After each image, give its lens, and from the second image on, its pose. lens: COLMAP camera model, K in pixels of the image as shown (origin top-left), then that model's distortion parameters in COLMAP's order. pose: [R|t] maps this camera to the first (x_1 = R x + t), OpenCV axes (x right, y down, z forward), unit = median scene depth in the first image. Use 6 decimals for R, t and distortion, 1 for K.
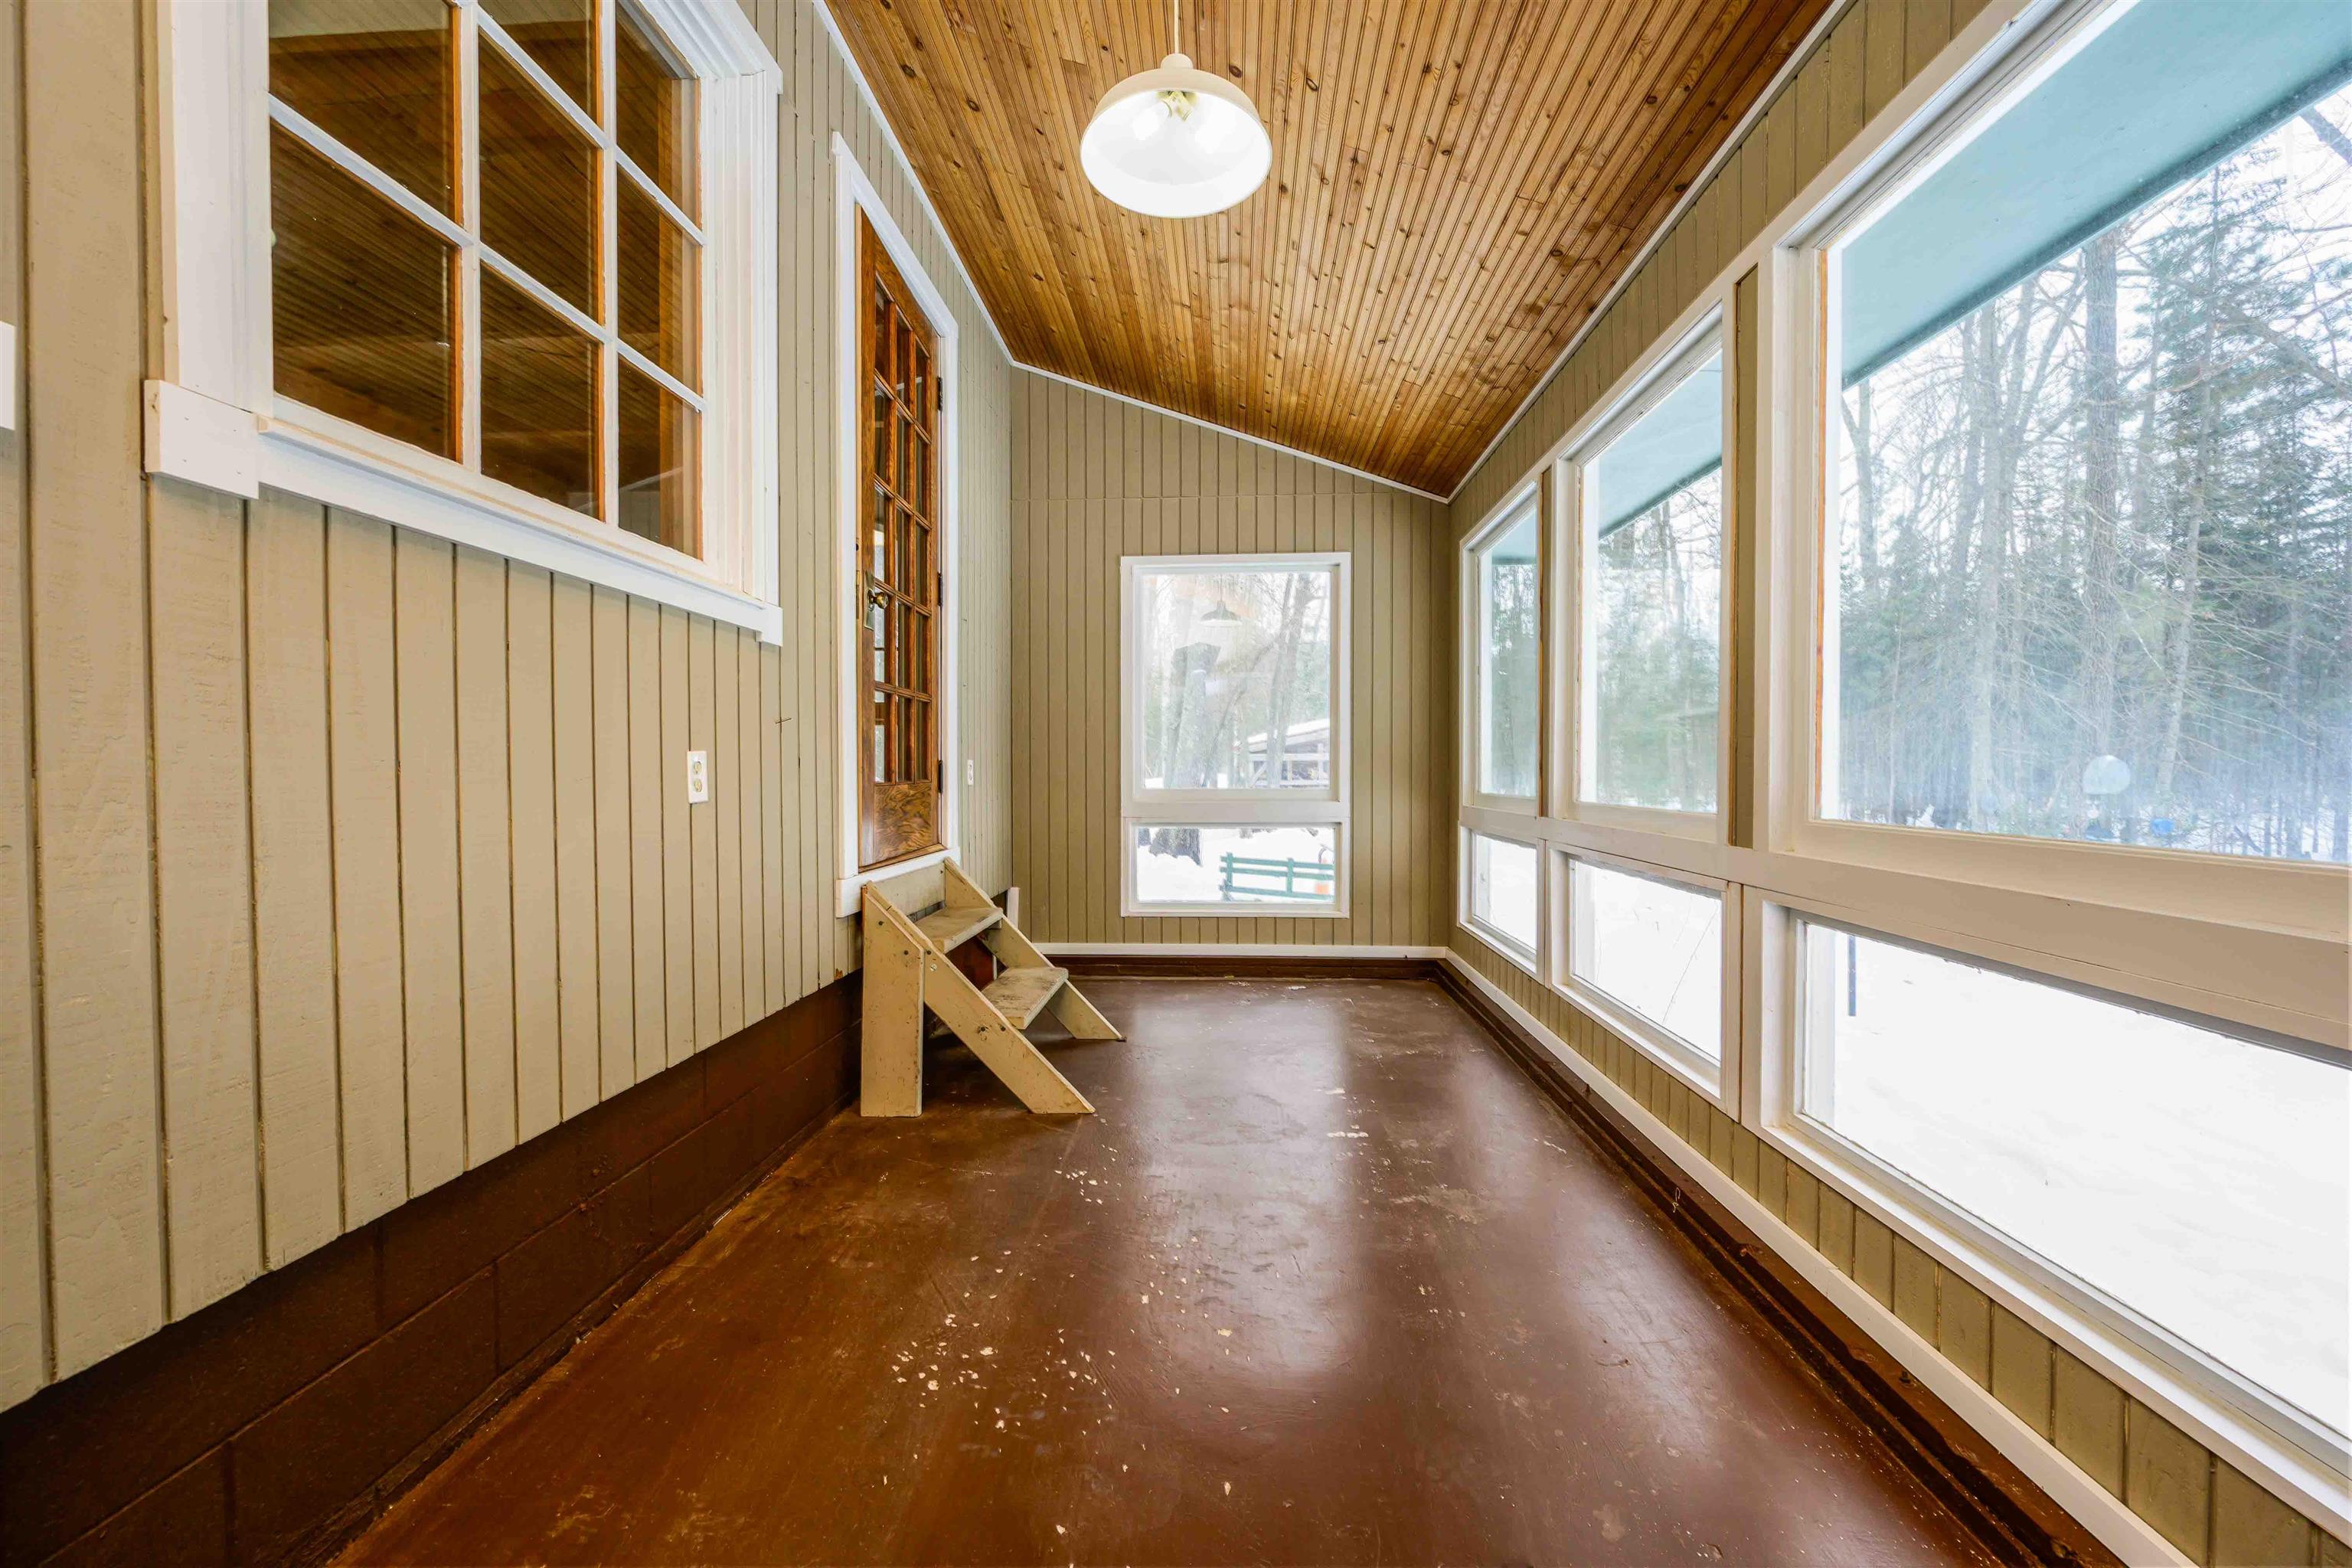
lens RADIAL K [[914.6, 0, 1178.8], [0, 914.6, 783.2], [0, 0, 1]] dist [-0.003431, 0.000673]
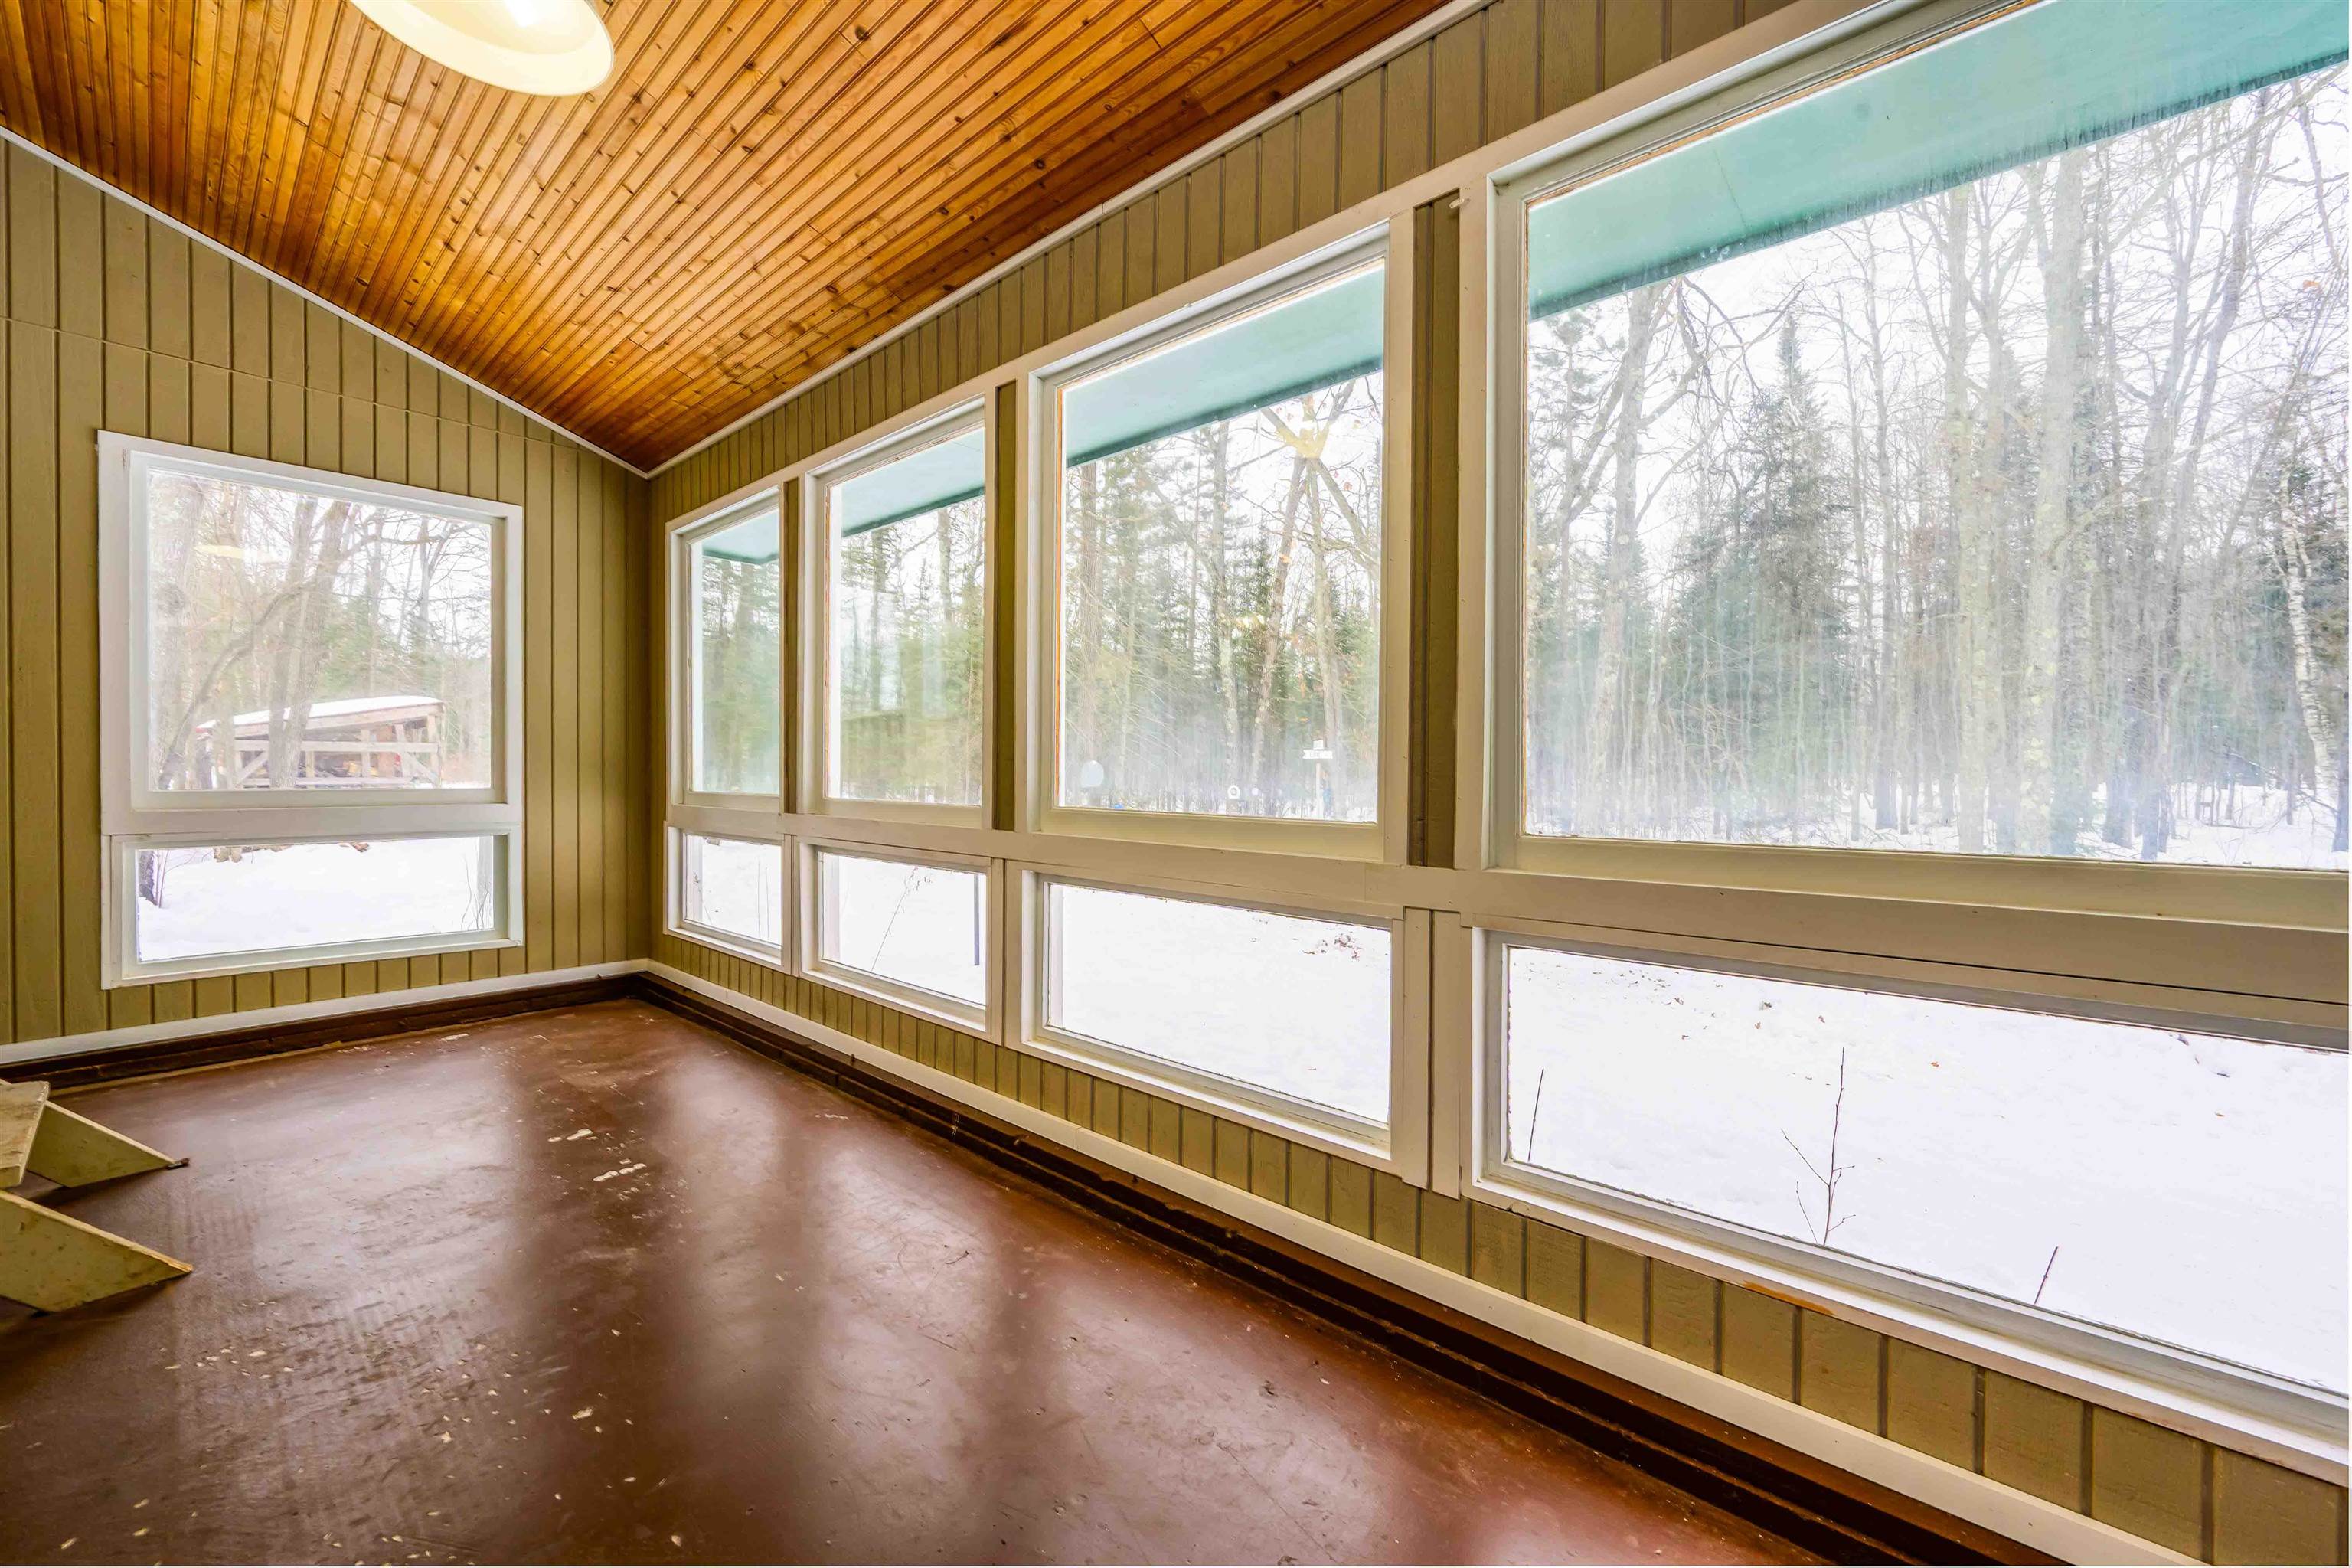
lens RADIAL K [[914.6, 0, 1177.7], [0, 914.6, 782.3], [0, 0, 1]] dist [-0.003431, 0.000673]
pose [[0.617174, -0.004188, 0.786815, -0.160795], [0.003072, 0.999991, 0.002912, -0.000268], [-0.786820, 0.000620, 0.617182, 0.011263]]
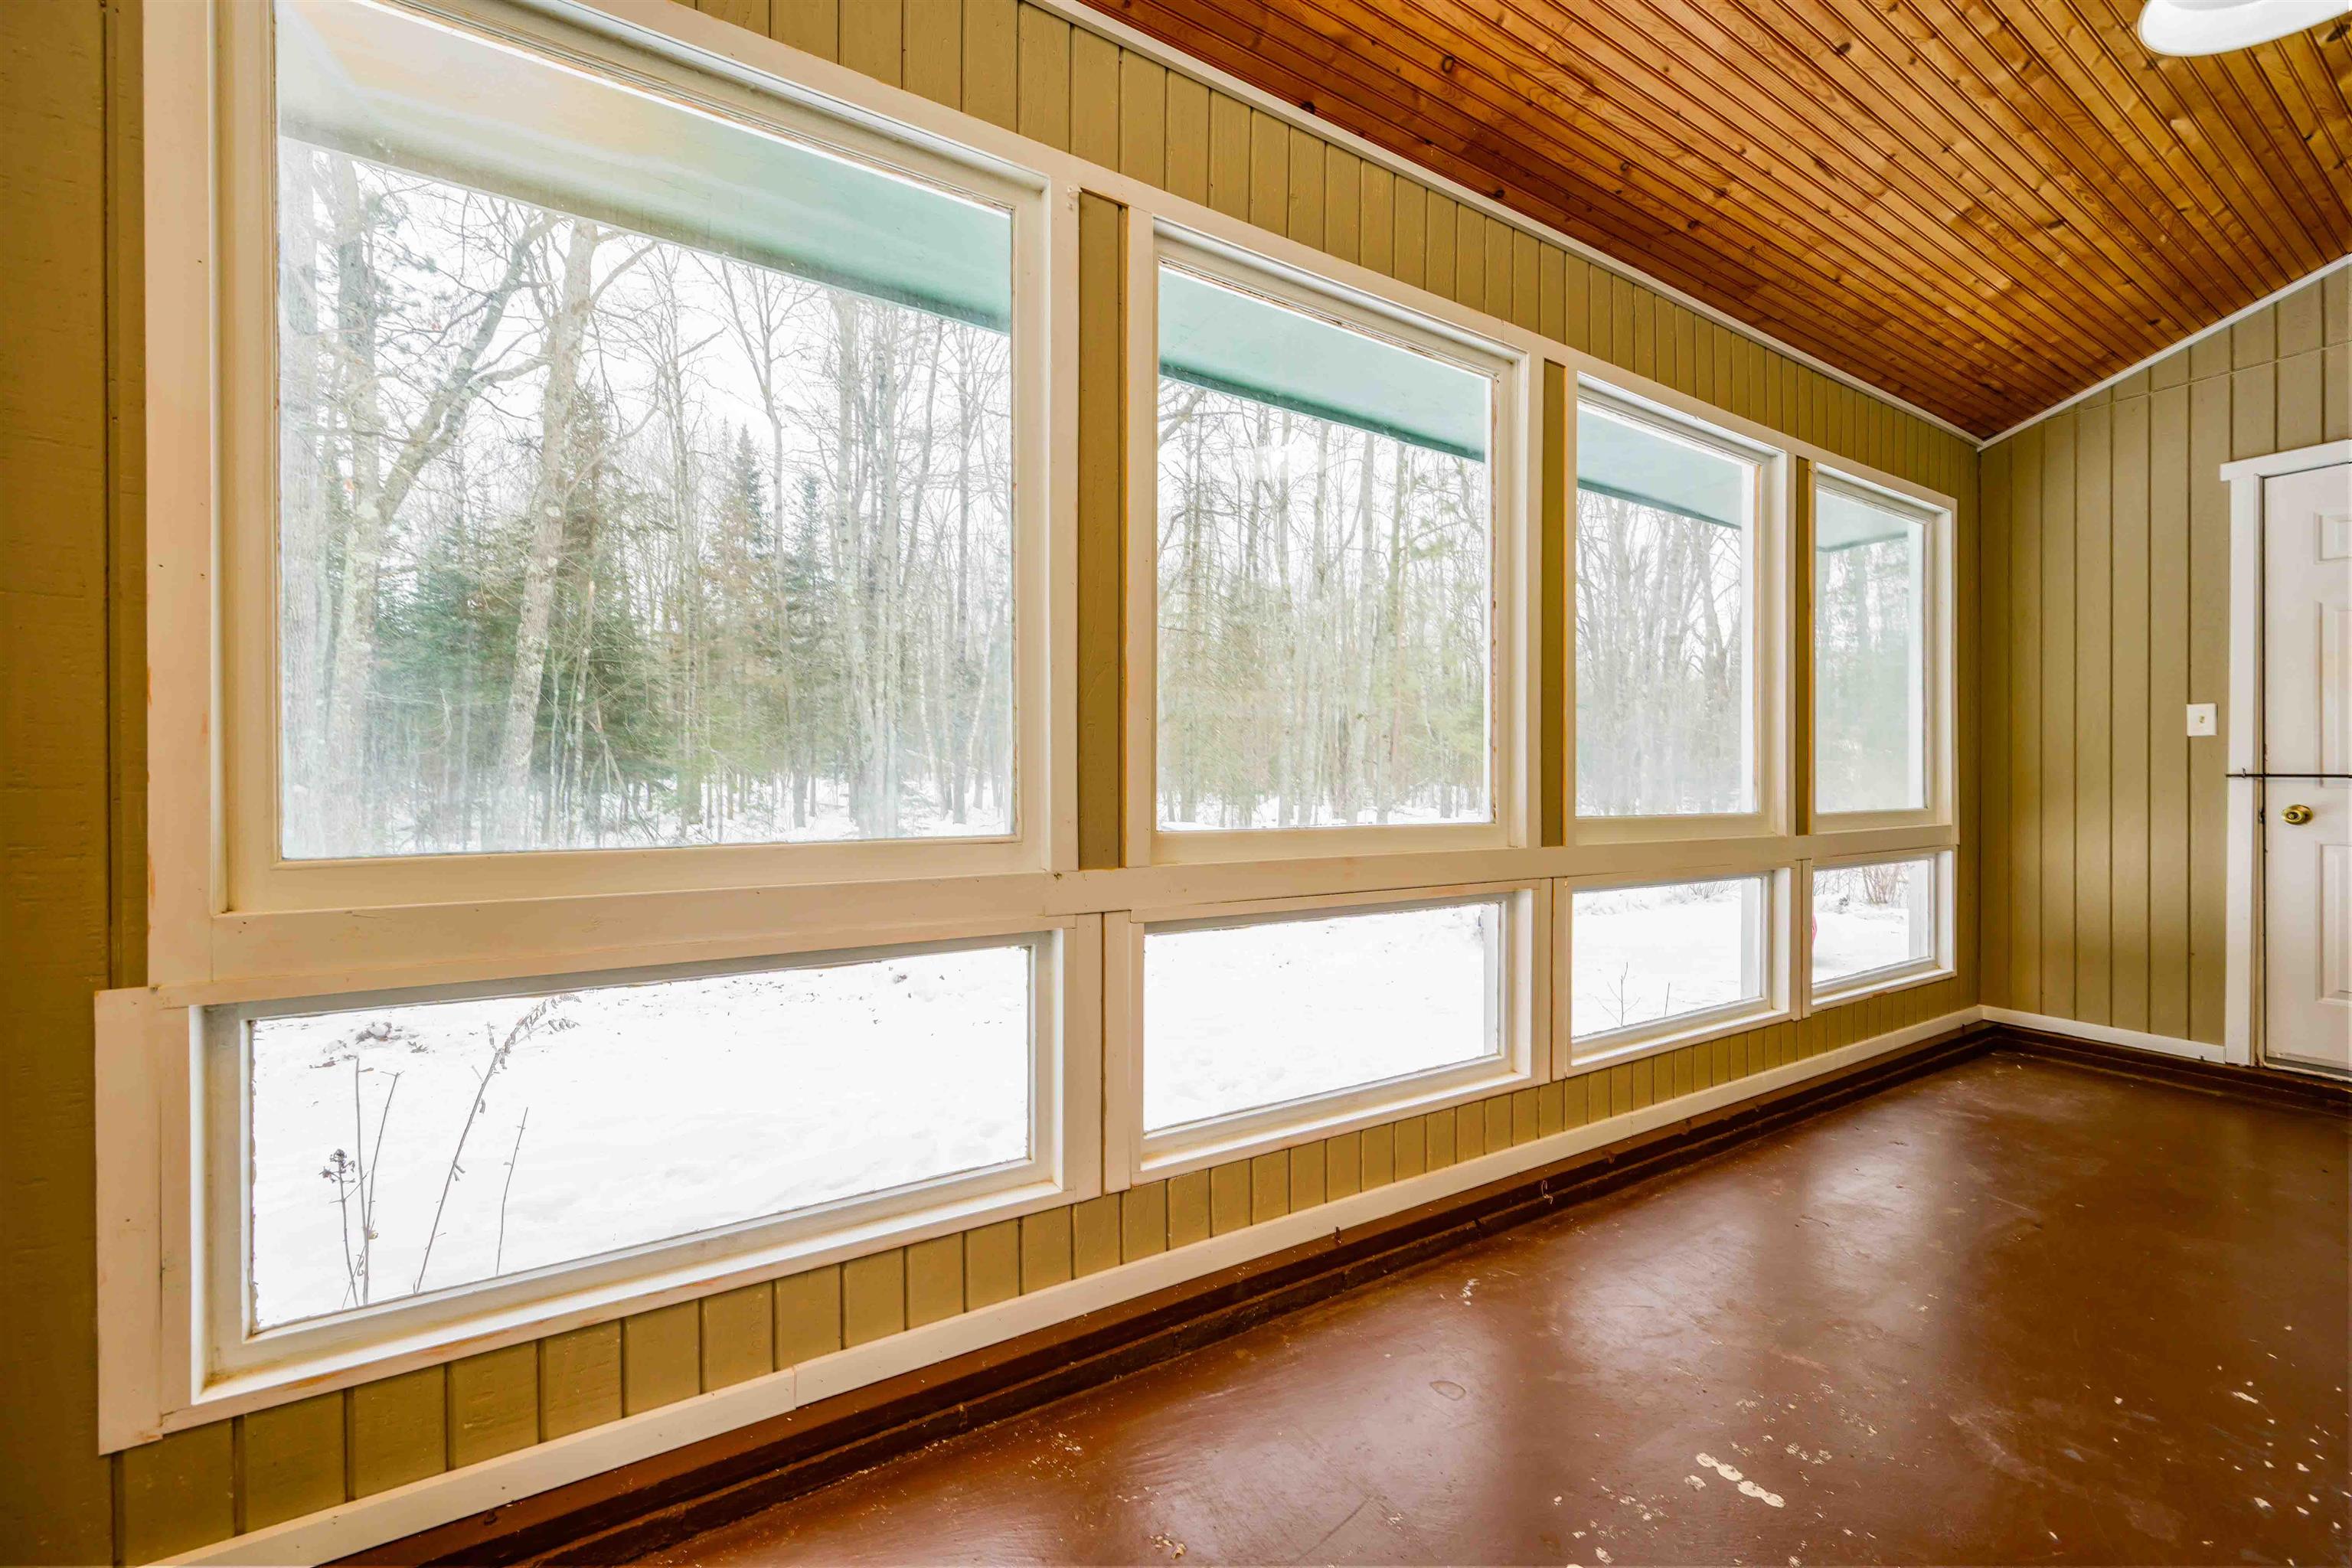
lens RADIAL K [[952.4, 0, 1182.7], [0, 952.4, 783.0], [0, 0, 1]] dist [0.013383, 0.000097]
pose [[-0.585223, -0.003218, 0.810866, -0.070336], [0.003952, 0.999969, 0.006821, -0.015078], [-0.810863, 0.007197, -0.585192, 1.398232]]
